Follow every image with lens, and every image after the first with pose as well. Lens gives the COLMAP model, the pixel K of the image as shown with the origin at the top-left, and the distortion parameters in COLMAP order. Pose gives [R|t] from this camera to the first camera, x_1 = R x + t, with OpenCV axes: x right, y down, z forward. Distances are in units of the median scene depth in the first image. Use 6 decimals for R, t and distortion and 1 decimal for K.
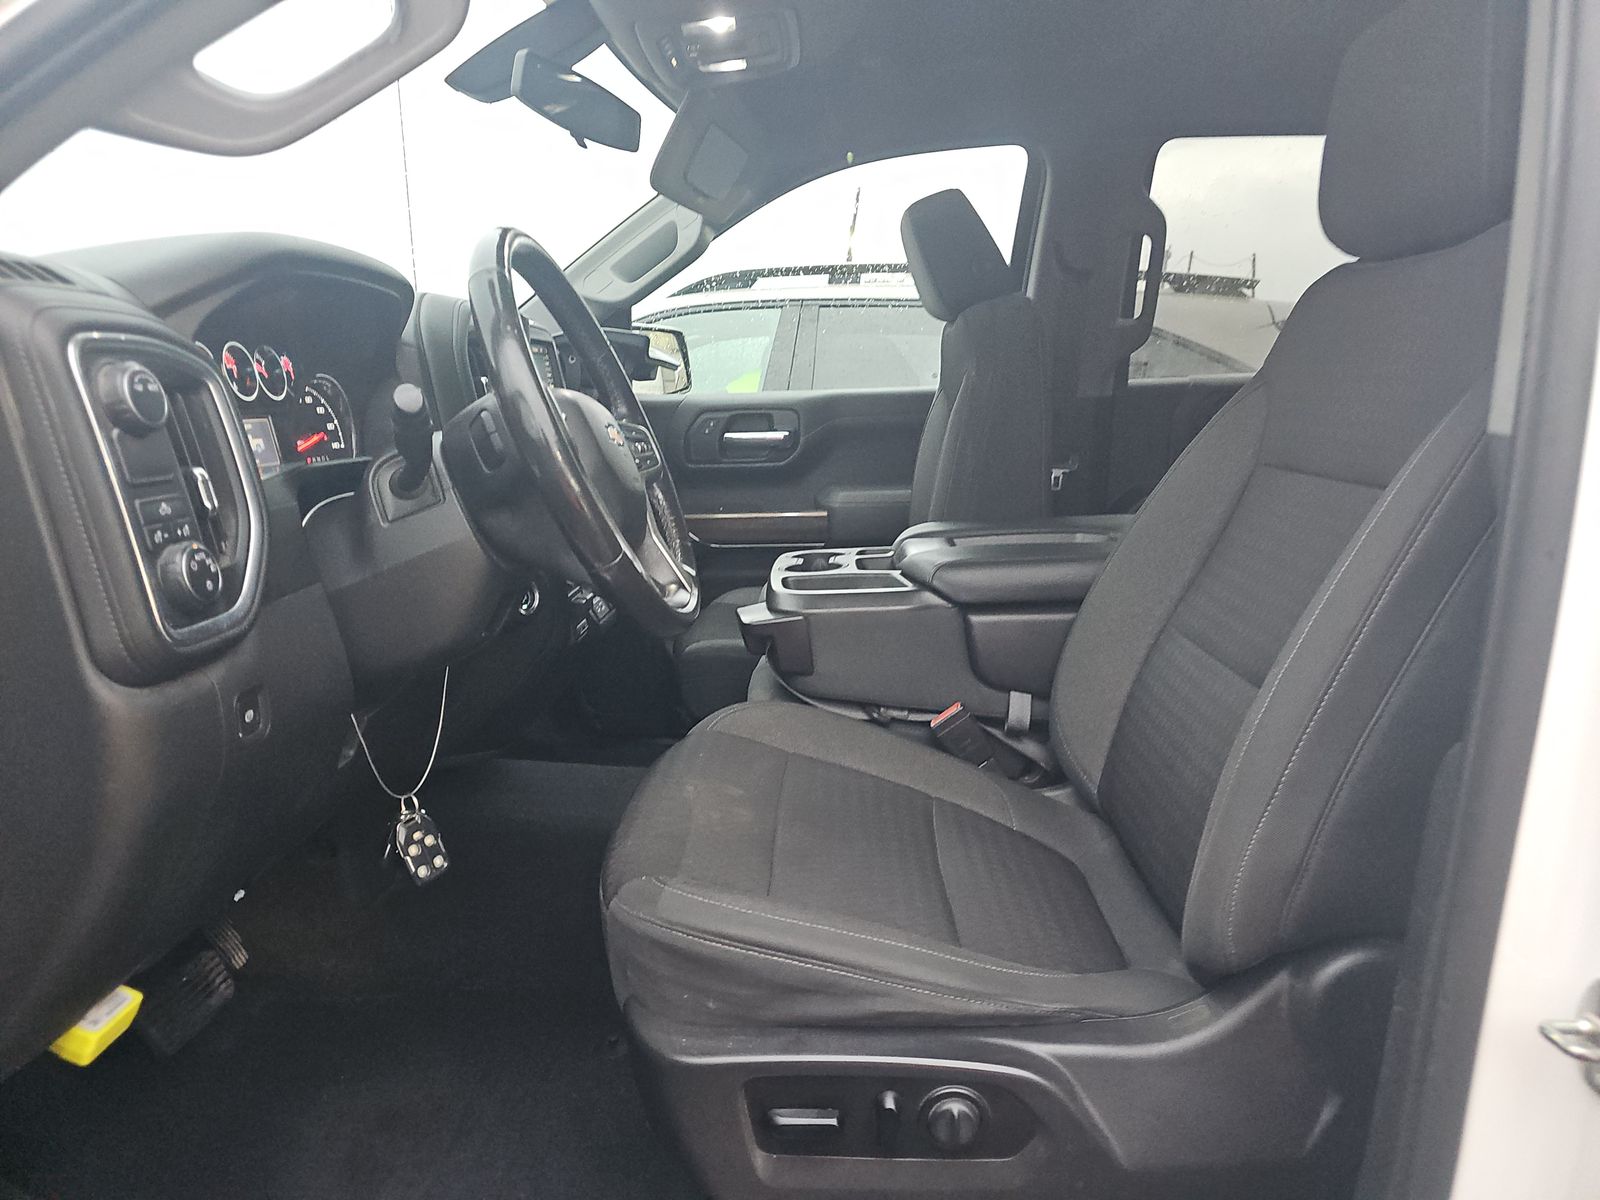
lens RADIAL K [[1056.0, 0, 810.4], [0, 1056.0, 600.0], [0, 0, 1]] dist [0.070054, -0.069537]
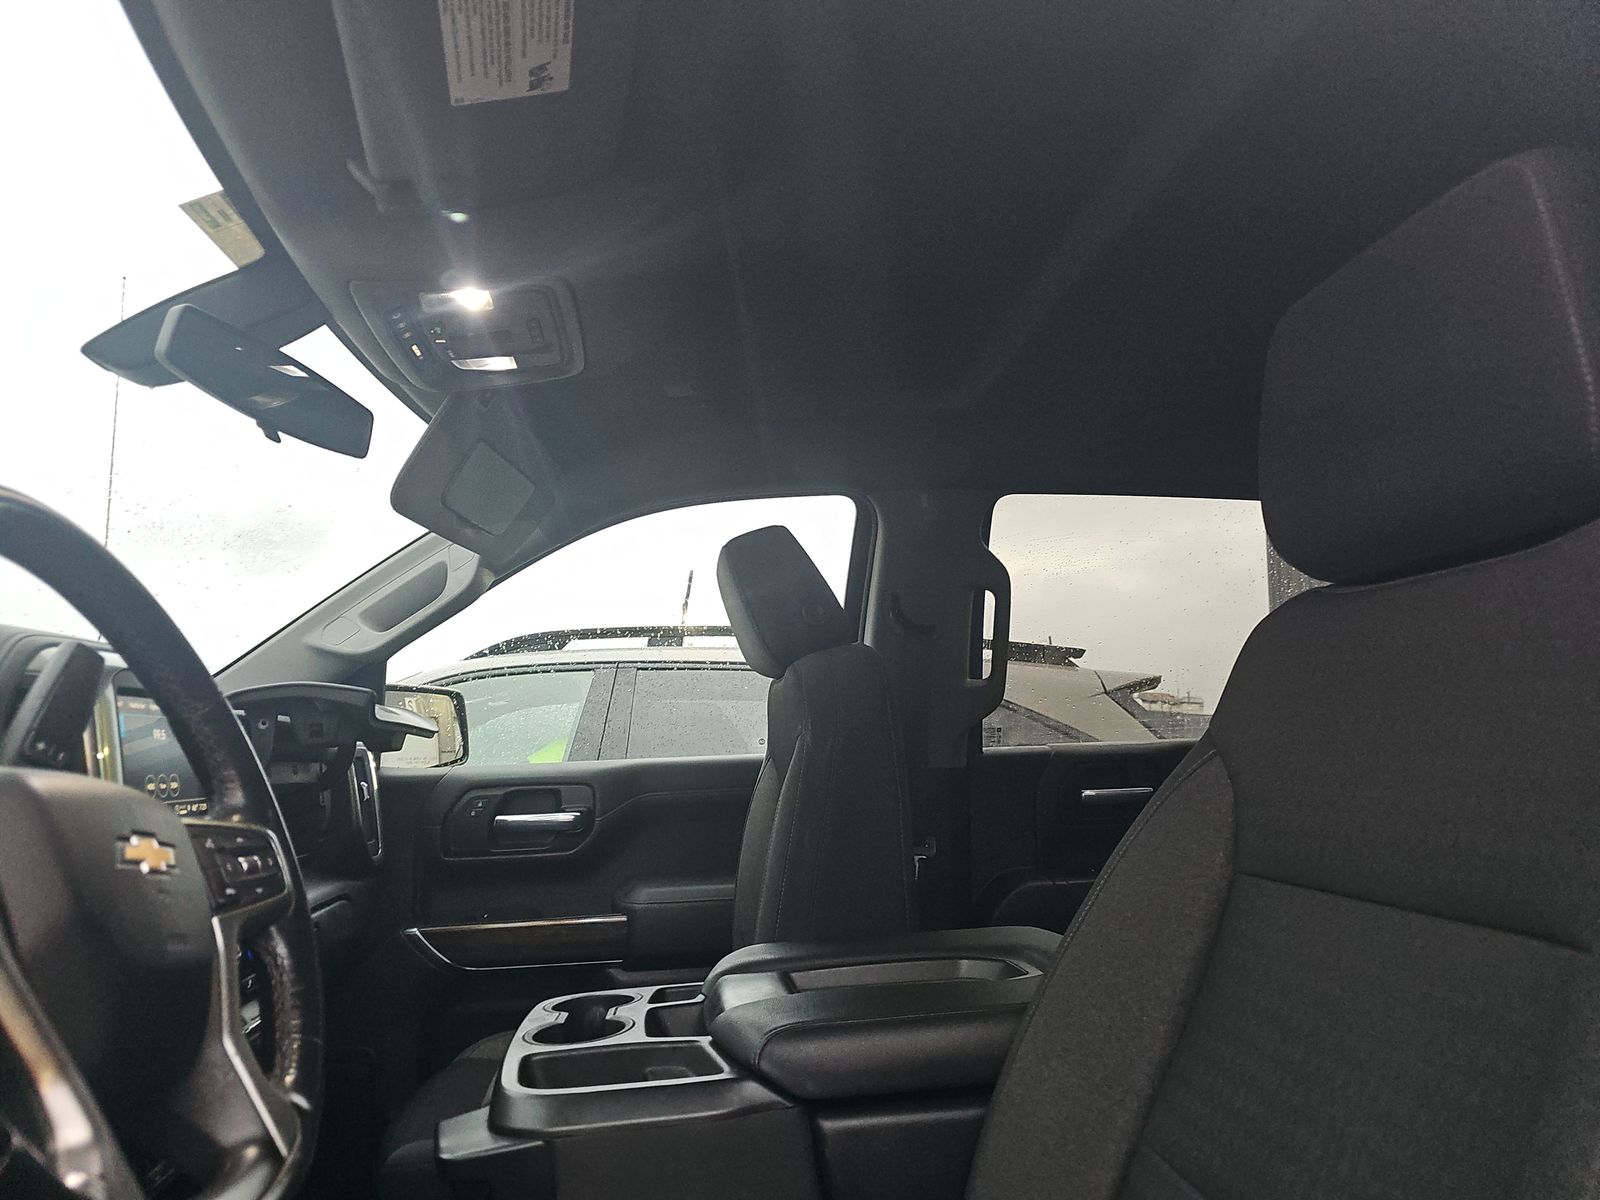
lens RADIAL K [[1056.0, 0, 810.4], [0, 1056.0, 600.0], [0, 0, 1]] dist [0.070054, -0.069537]
pose [[0.987902, 0.016600, 0.154189, 0.027193], [0.036316, 0.941846, -0.334078, -0.040300], [-0.150768, 0.335636, 0.929848, 0.198460]]
